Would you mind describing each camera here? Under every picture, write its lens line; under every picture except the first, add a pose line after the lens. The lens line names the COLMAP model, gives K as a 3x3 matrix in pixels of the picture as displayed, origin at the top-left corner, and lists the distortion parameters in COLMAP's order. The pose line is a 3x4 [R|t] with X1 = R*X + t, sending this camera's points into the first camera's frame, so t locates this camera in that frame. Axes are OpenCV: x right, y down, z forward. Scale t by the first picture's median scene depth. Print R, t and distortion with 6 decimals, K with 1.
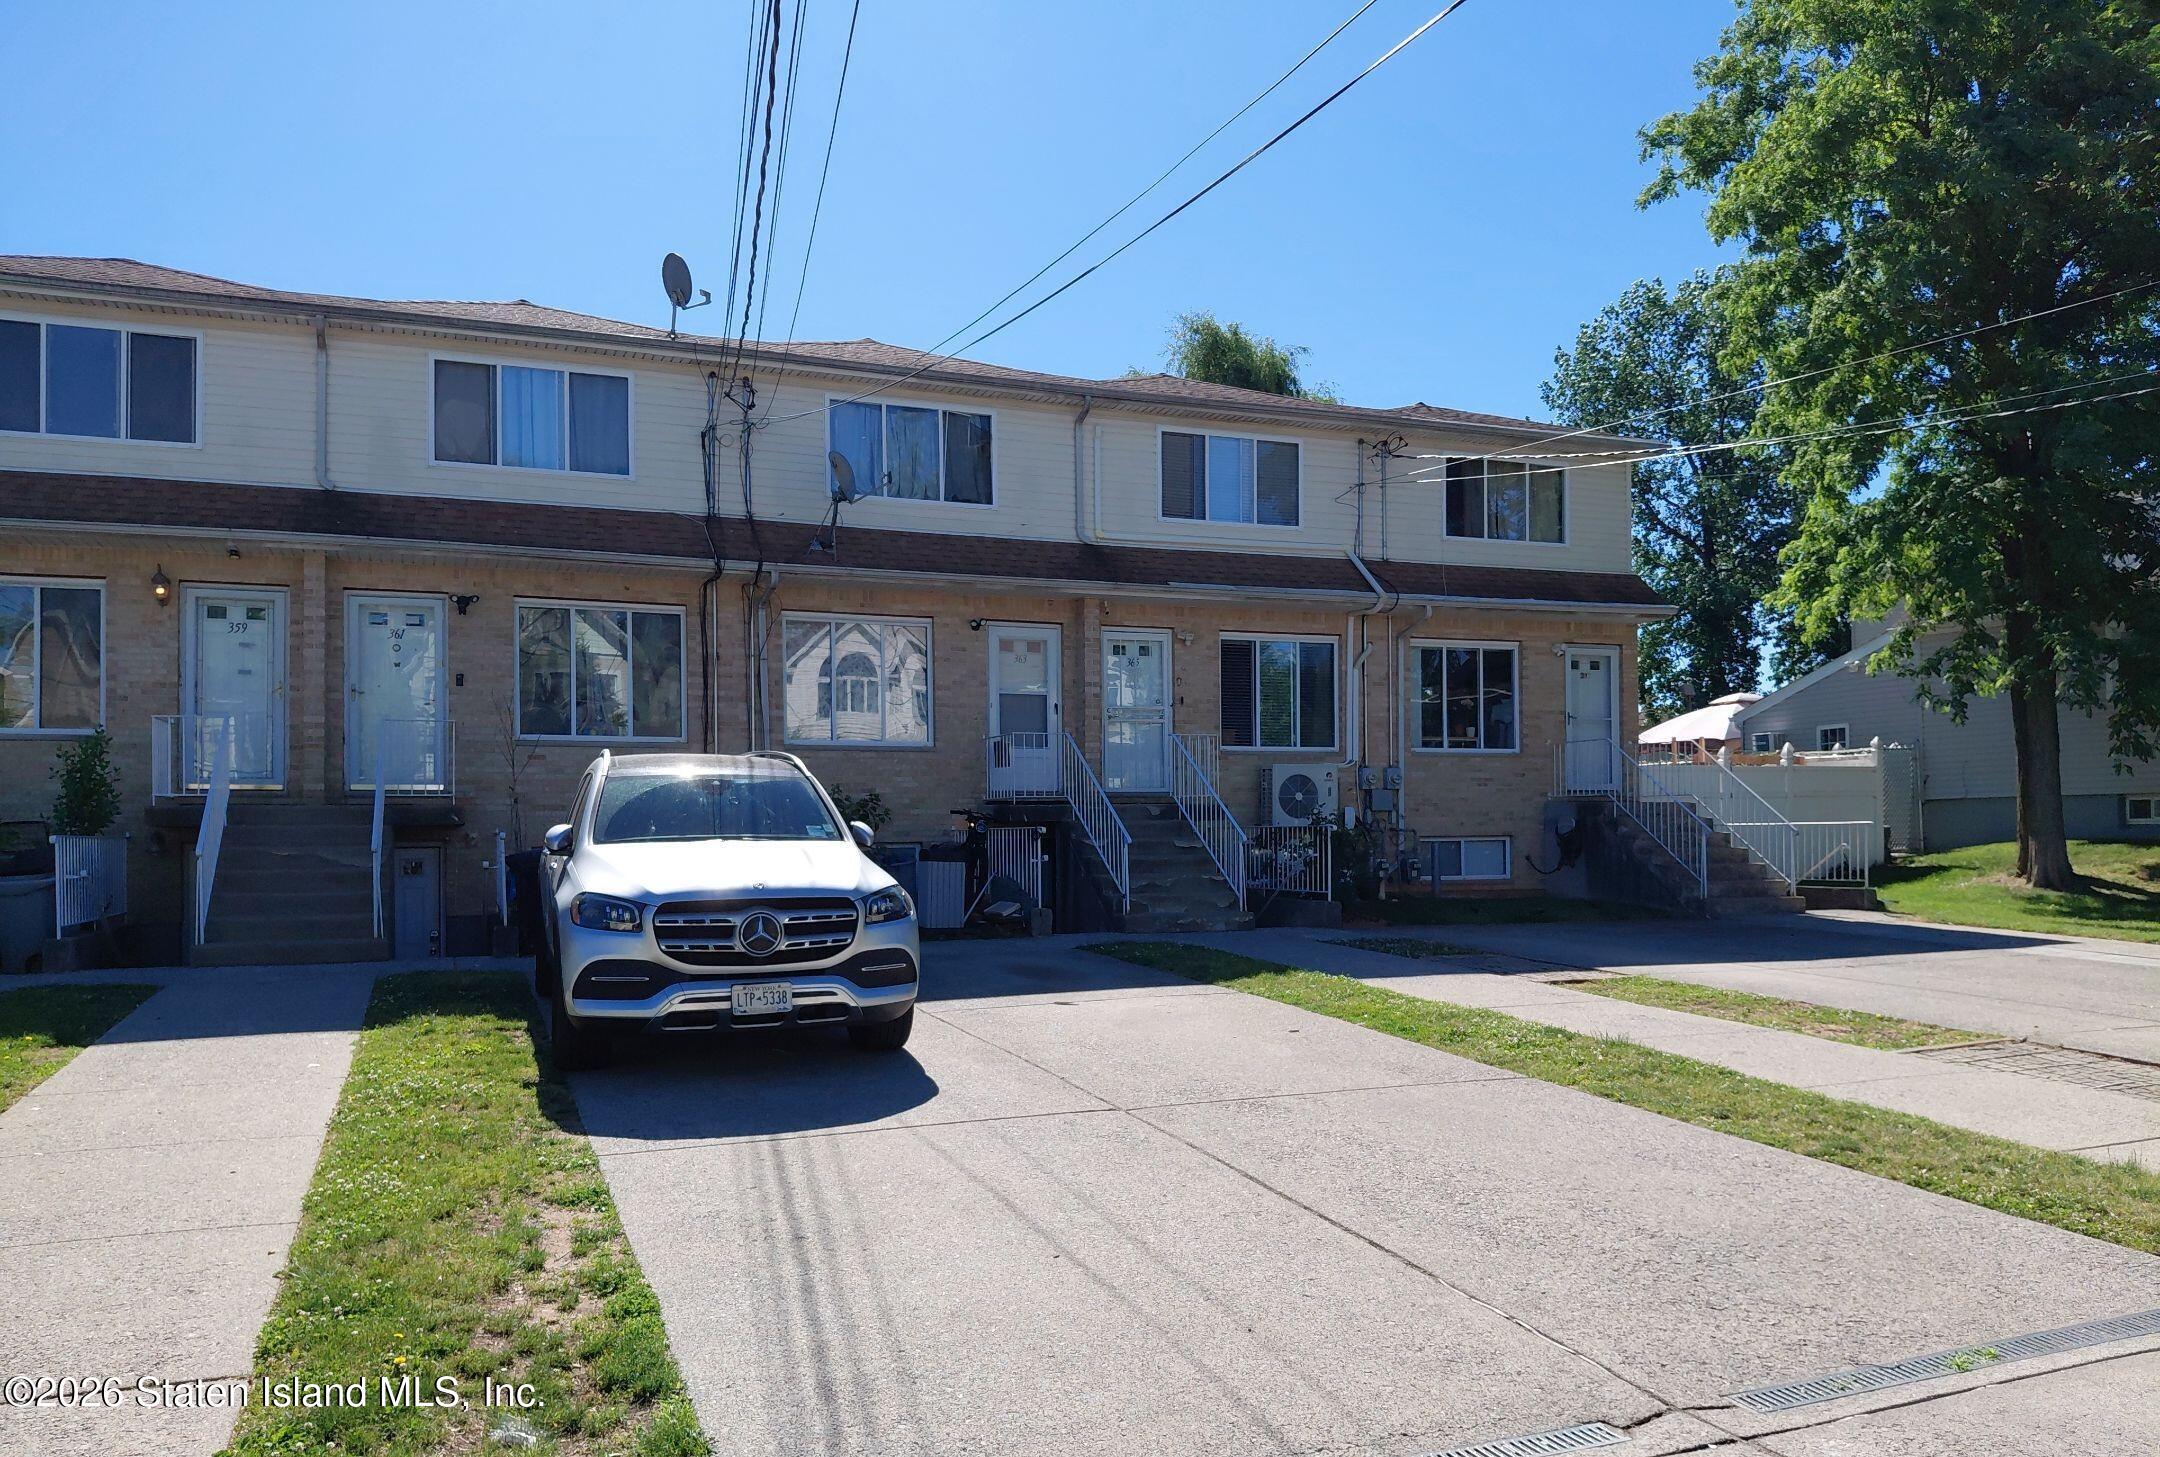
lens RADIAL K [[1644.1, 0, 1116.9], [0, 1644.1, 803.5], [0, 0, 1]] dist [0.050010, -0.075641]
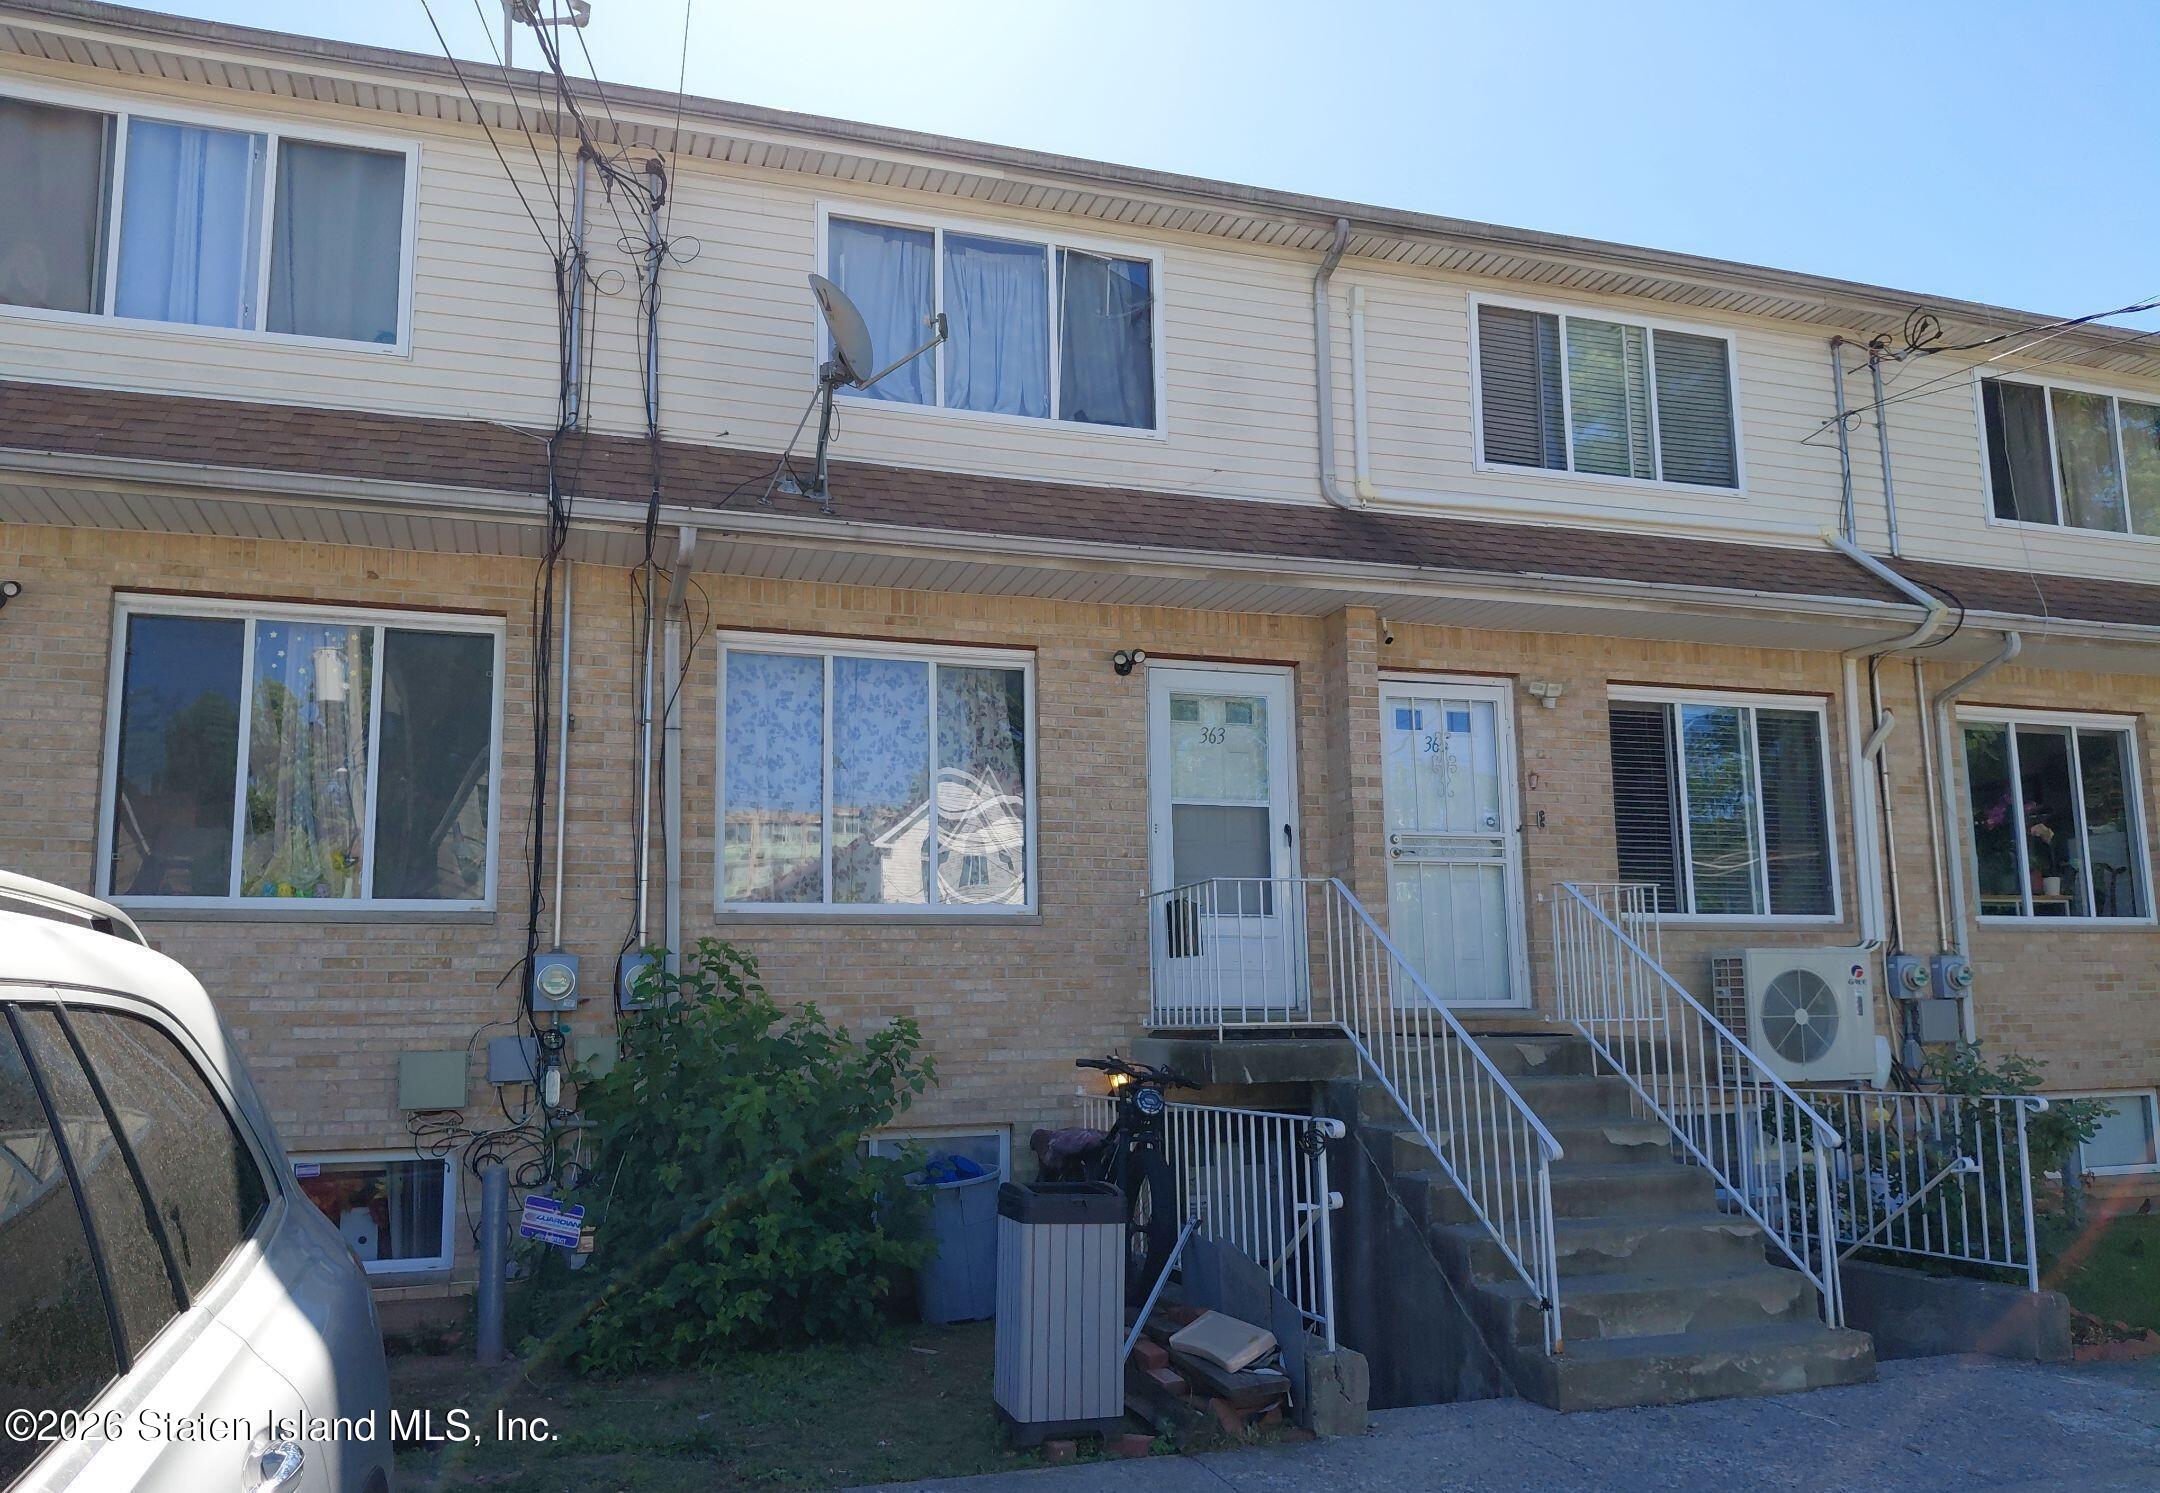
lens RADIAL K [[1672.1, 0, 1094.4], [0, 1672.1, 778.2], [0, 0, 1]] dist [0.056453, -0.050025]
pose [[0.996102, -0.015750, -0.086792, -0.051663], [0.004763, 0.992100, -0.125359, -0.013033], [0.088081, 0.124457, 0.988308, 0.509824]]
